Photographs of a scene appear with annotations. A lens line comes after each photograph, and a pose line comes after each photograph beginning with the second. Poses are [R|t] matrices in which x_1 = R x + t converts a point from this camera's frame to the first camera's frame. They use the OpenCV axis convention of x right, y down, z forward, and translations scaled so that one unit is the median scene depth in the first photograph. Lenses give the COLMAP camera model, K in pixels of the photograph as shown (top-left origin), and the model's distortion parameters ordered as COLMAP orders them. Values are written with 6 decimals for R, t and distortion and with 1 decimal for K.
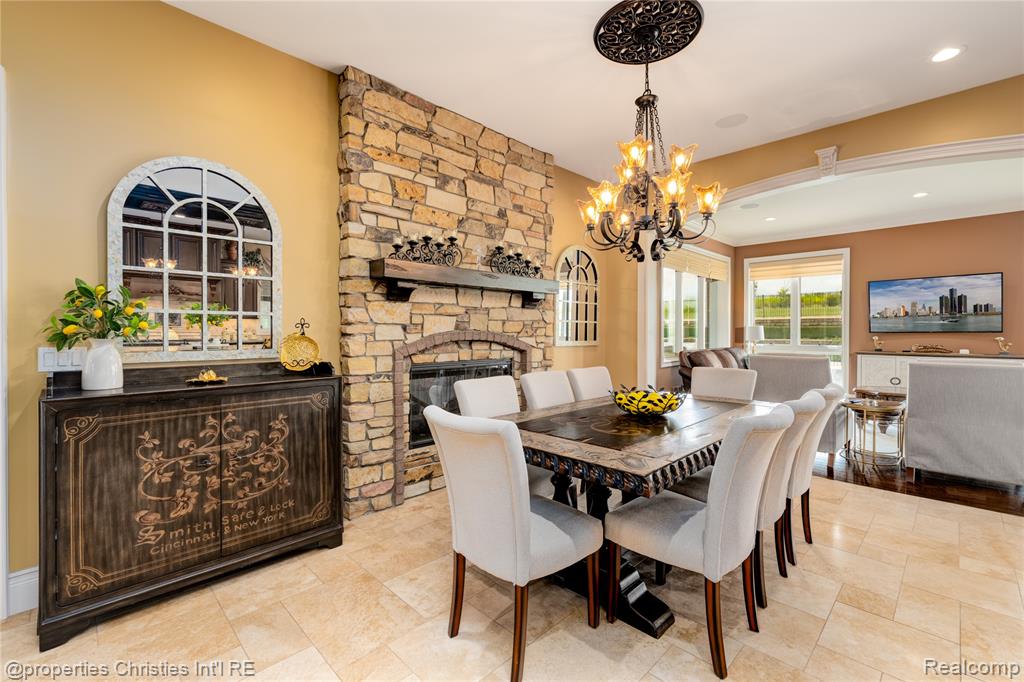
lens RADIAL K [[443.6, 0, 510.2], [0, 443.6, 333.9], [0, 0, 1]] dist [-0.000846, 0.000130]
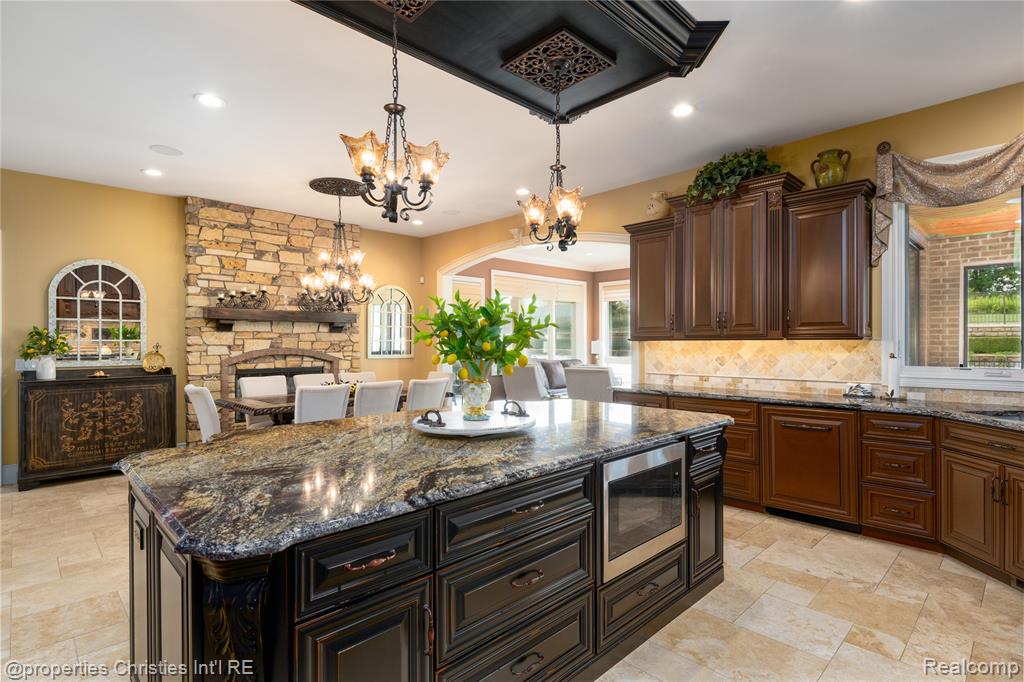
lens RADIAL K [[512.5, 0, 511.7], [0, 512.5, 342.6], [0, 0, 1]] dist [-0.000972, -0.000517]
pose [[0.999963, -0.000528, -0.008594, 0.868270], [0.000502, 0.999995, -0.003013, -0.026218], [0.008596, 0.003008, 0.999959, -0.933749]]
